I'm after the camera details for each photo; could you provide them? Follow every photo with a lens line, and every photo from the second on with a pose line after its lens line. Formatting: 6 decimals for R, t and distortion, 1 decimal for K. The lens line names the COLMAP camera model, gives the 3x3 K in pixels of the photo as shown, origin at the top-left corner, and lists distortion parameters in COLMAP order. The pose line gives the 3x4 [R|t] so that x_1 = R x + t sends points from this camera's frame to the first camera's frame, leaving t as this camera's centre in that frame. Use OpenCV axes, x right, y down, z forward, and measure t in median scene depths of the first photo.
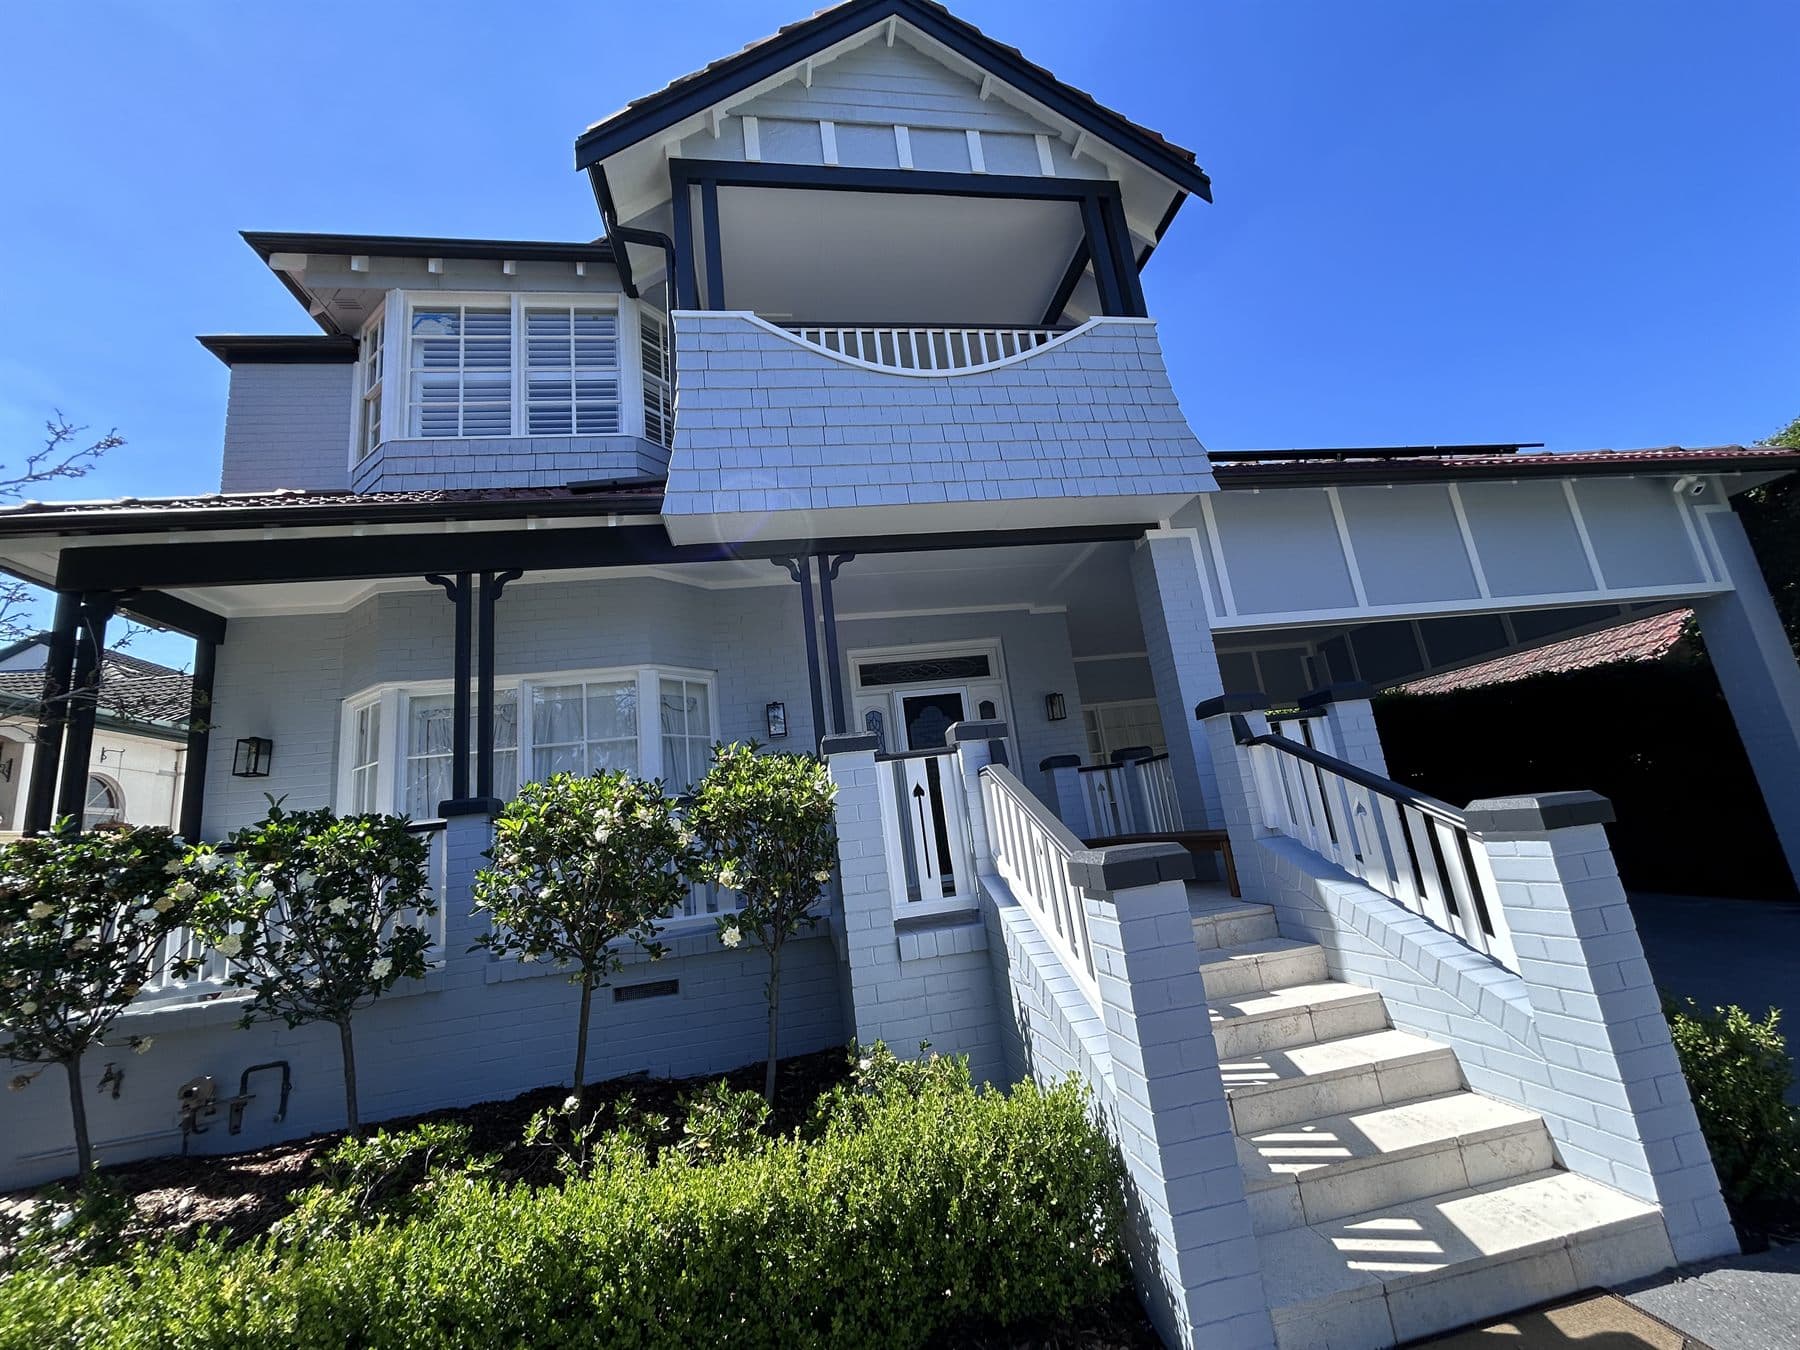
lens RADIAL K [[719.7, 0, 892.2], [0, 719.7, 671.5], [0, 0, 1]] dist [0.001104, 0.000210]
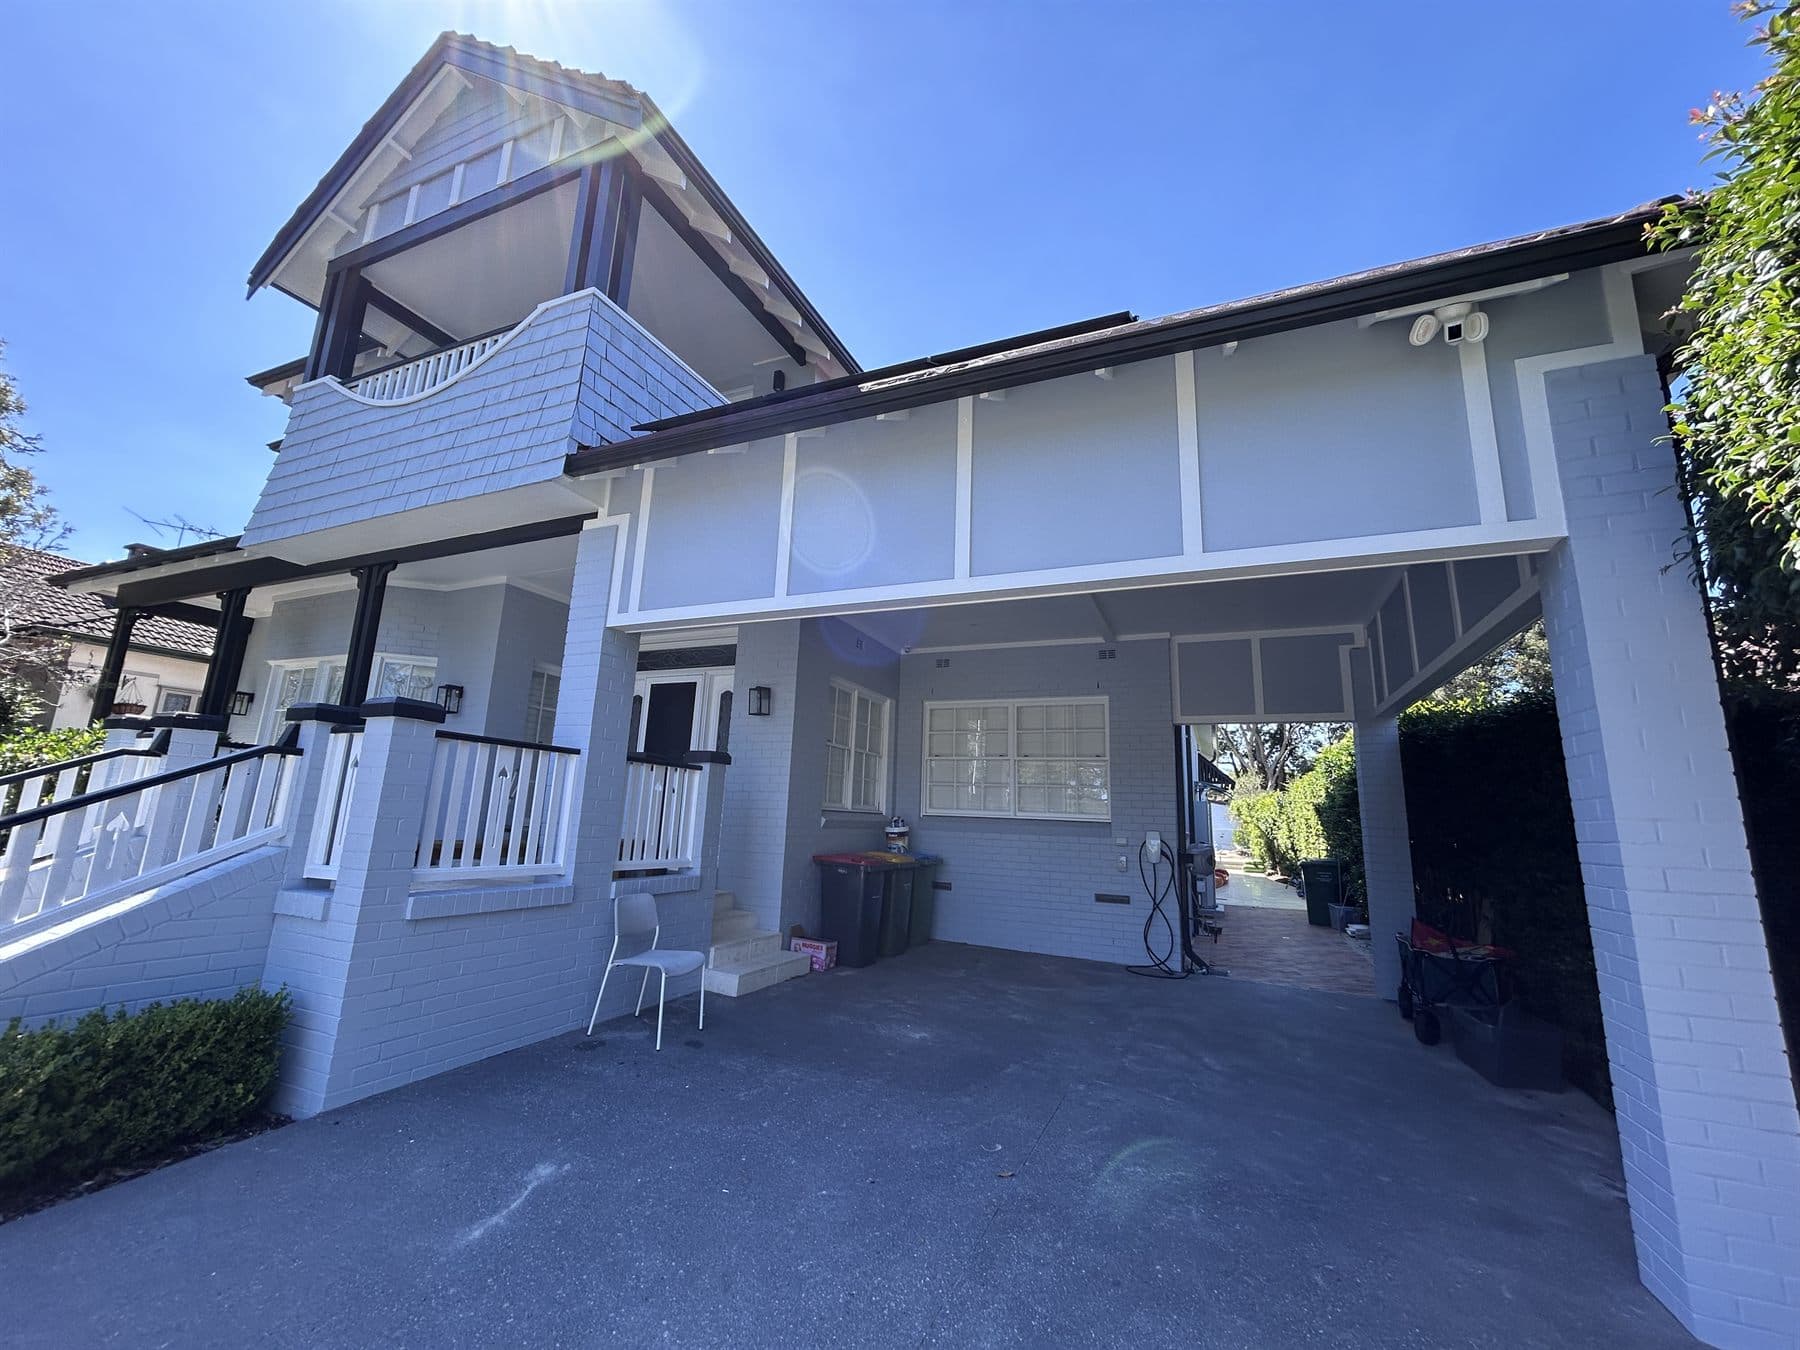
lens RADIAL K [[719.7, 0, 899.9], [0, 719.7, 677.2], [0, 0, 1]] dist [0.001104, 0.000210]
pose [[0.835096, 0.041372, -0.548546, 1.231363], [-0.012288, 0.998322, 0.056588, -0.051648], [0.549967, -0.040516, 0.834203, 0.440684]]
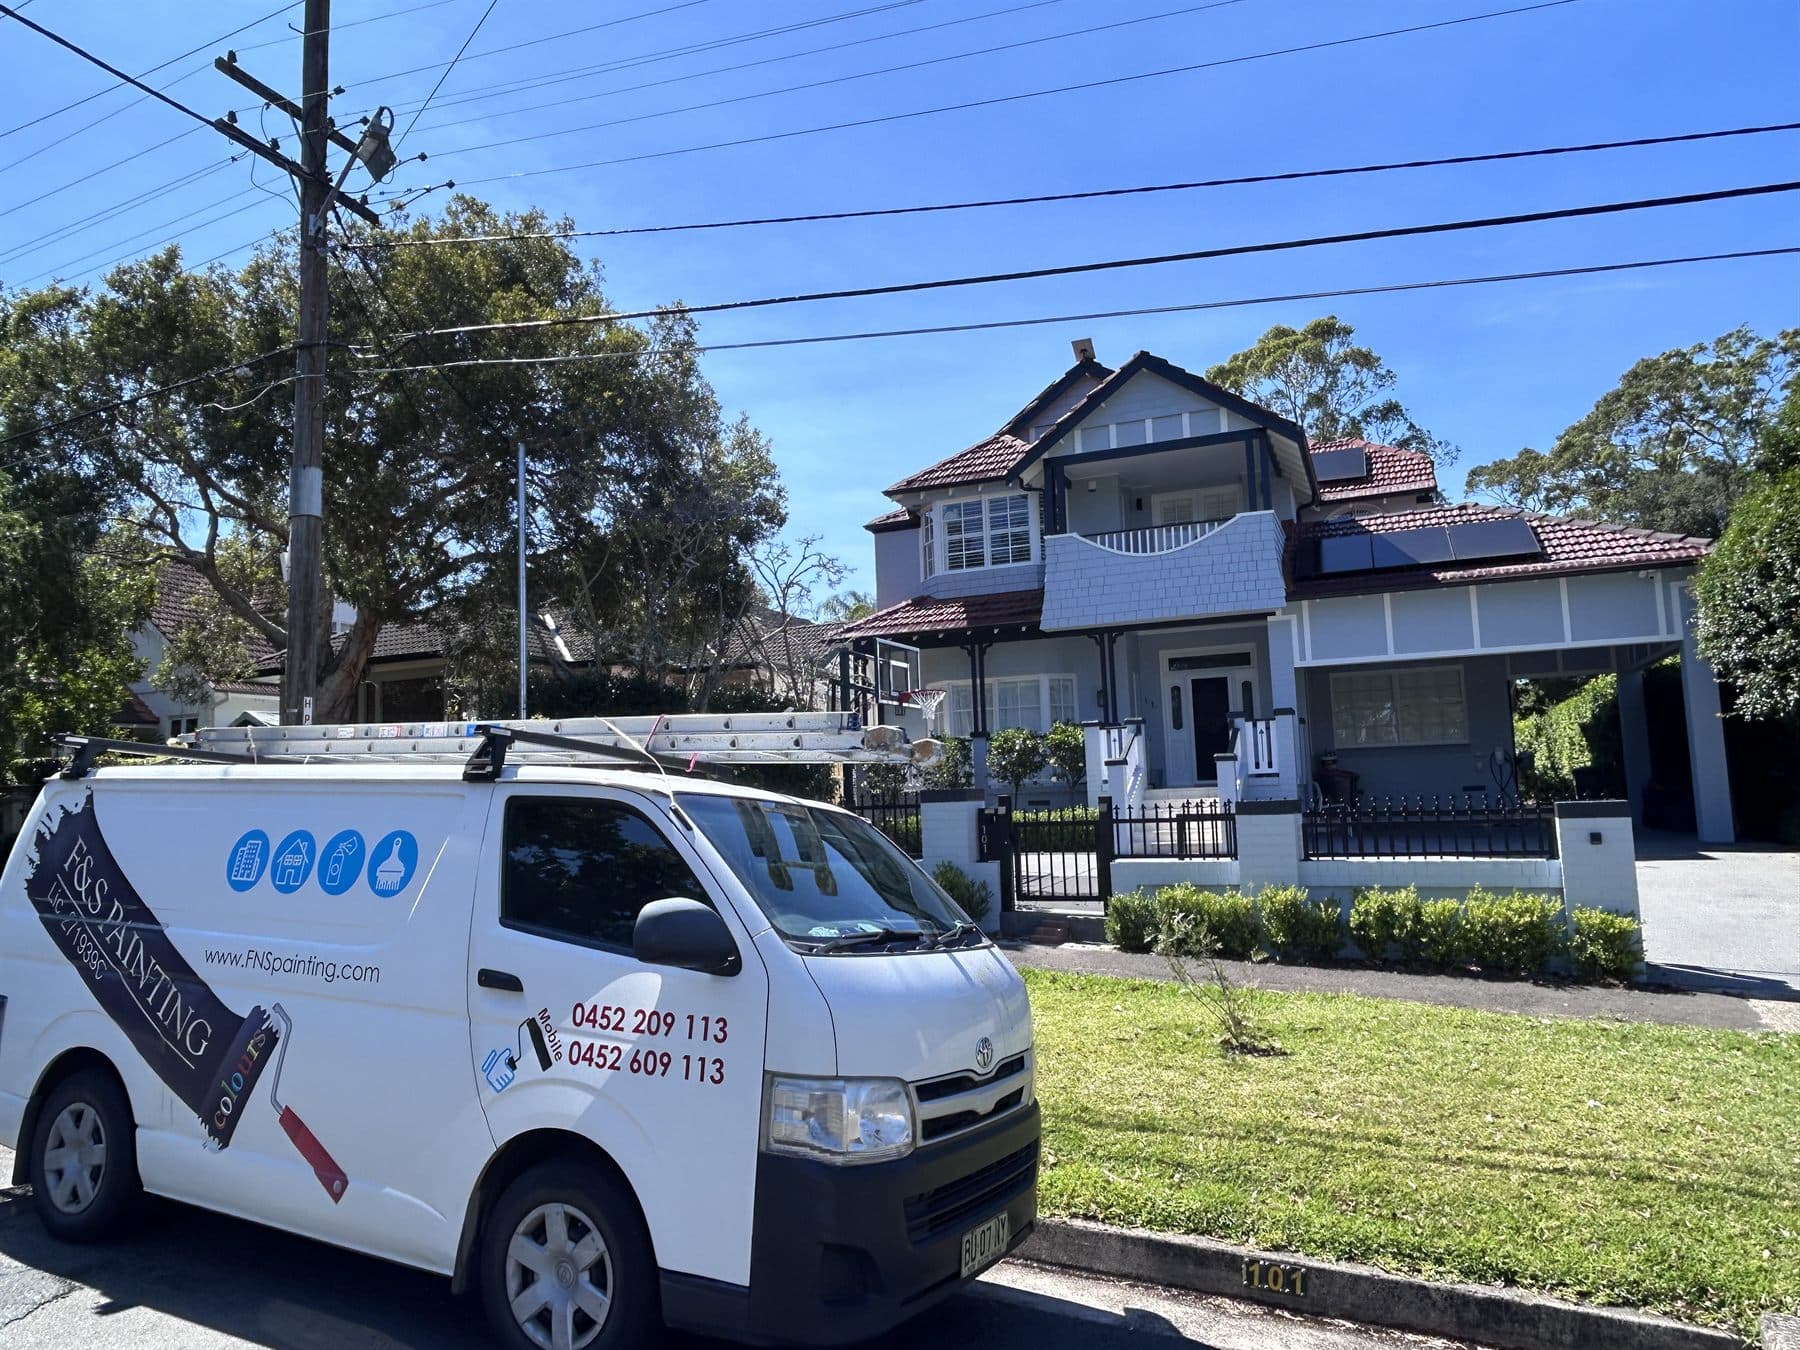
lens RADIAL K [[1180.6, 0, 894.6], [0, 1180.6, 668.7], [0, 0, 1]] dist [-0.002239, -0.001386]
pose [[0.851376, 0.031706, -0.523597, 1.212735], [0.052224, 0.988089, 0.144750, -0.591953], [0.521950, -0.150581, 0.839579, -2.372990]]
